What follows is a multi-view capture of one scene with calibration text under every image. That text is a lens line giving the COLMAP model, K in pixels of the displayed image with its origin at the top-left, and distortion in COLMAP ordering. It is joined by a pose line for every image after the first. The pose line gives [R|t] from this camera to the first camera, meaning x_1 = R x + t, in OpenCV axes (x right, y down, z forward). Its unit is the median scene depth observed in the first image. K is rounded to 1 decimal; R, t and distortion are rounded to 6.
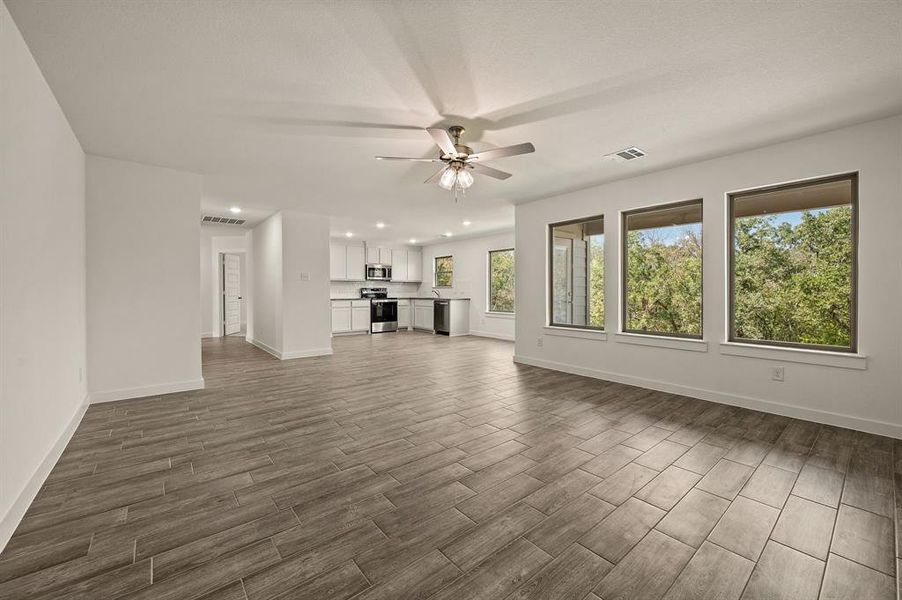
lens RADIAL K [[360.3, 0, 458.9], [0, 360.3, 294.1], [0, 0, 1]] dist [-0.001835, 0.000027]
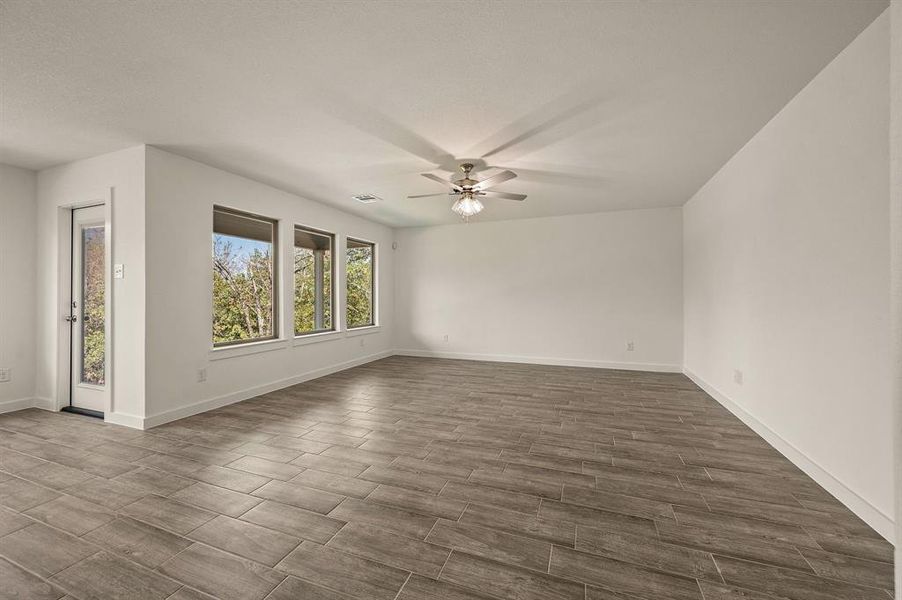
lens RADIAL K [[360.3, 0, 449.9], [0, 360.3, 297.2], [0, 0, 1]] dist [-0.001835, 0.000027]
pose [[-0.484331, -0.000004, 0.874885, -0.786562], [0.013656, 0.999878, 0.007564, -0.013730], [-0.874779, 0.015611, -0.484271, 1.237916]]
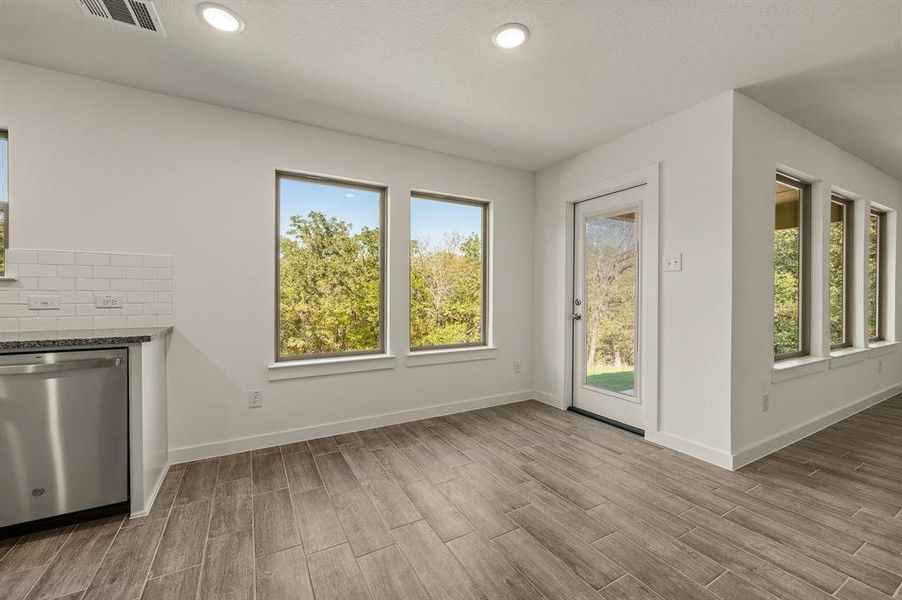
lens RADIAL K [[360.3, 0, 441.5], [0, 360.3, 297.1], [0, 0, 1]] dist [-0.001835, 0.000027]
pose [[0.203234, -0.002639, 0.979127, -0.448940], [0.010347, 0.999946, 0.000547, -0.016714], [-0.979075, 0.010020, 0.203251, 1.786113]]
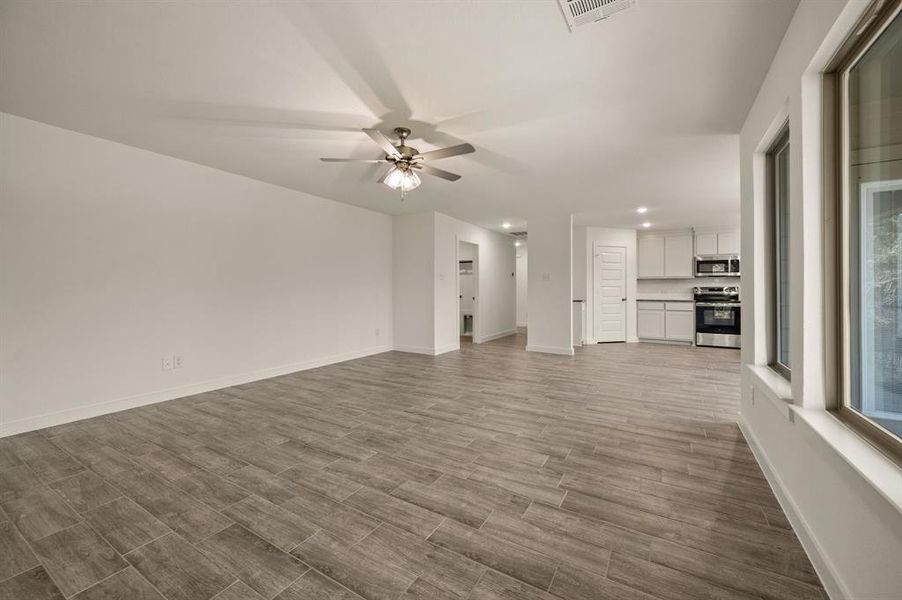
lens RADIAL K [[360.3, 0, 450.0], [0, 360.3, 288.7], [0, 0, 1]] dist [-0.001835, 0.000027]
pose [[0.331922, 0.001821, -0.943305, 0.743261], [-0.014357, 0.999892, -0.003122, -0.007931], [0.943198, 0.014579, 0.331912, 0.596287]]
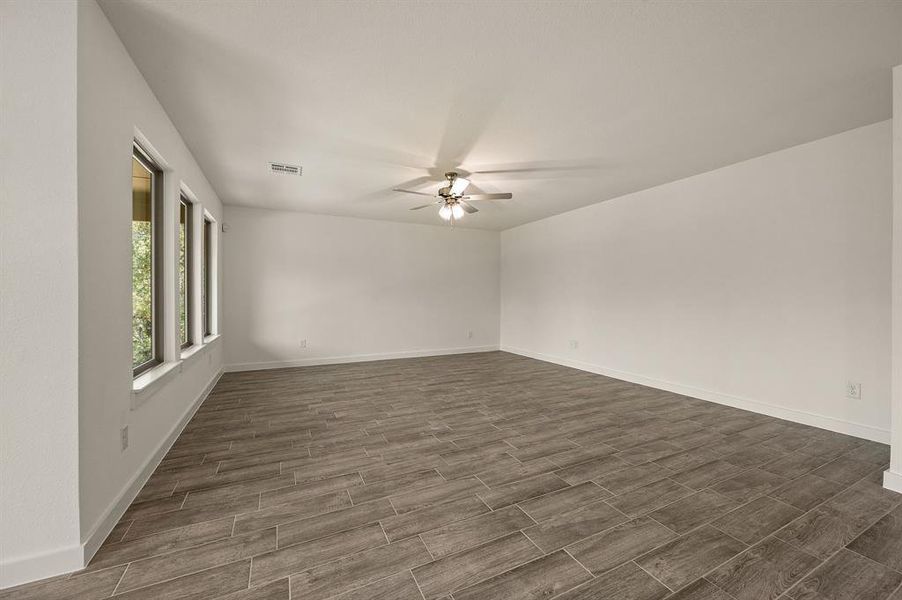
lens RADIAL K [[360.3, 0, 456.5], [0, 360.3, 298.0], [0, 0, 1]] dist [-0.001835, 0.000027]
pose [[-0.973691, -0.001660, 0.227865, -0.246576], [0.002233, 0.999856, 0.016825, -0.016979], [-0.227860, 0.016891, -0.973547, 1.716544]]
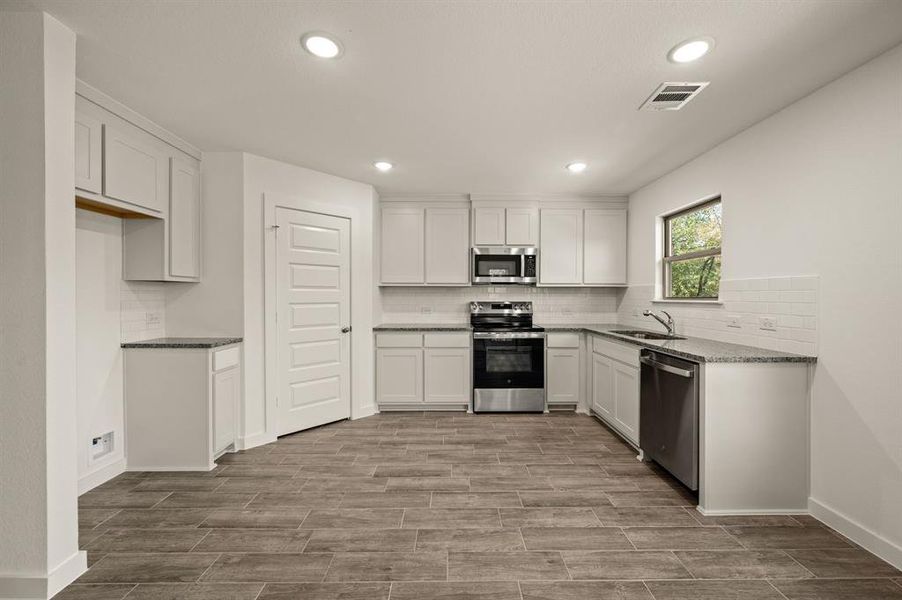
lens RADIAL K [[360.3, 0, 453.2], [0, 360.3, 294.3], [0, 0, 1]] dist [-0.001835, 0.000027]
pose [[0.778413, 0.002430, -0.627748, -0.010057], [-0.012056, 0.999866, -0.011079, -0.053144], [0.627637, 0.016192, 0.778338, 1.603681]]
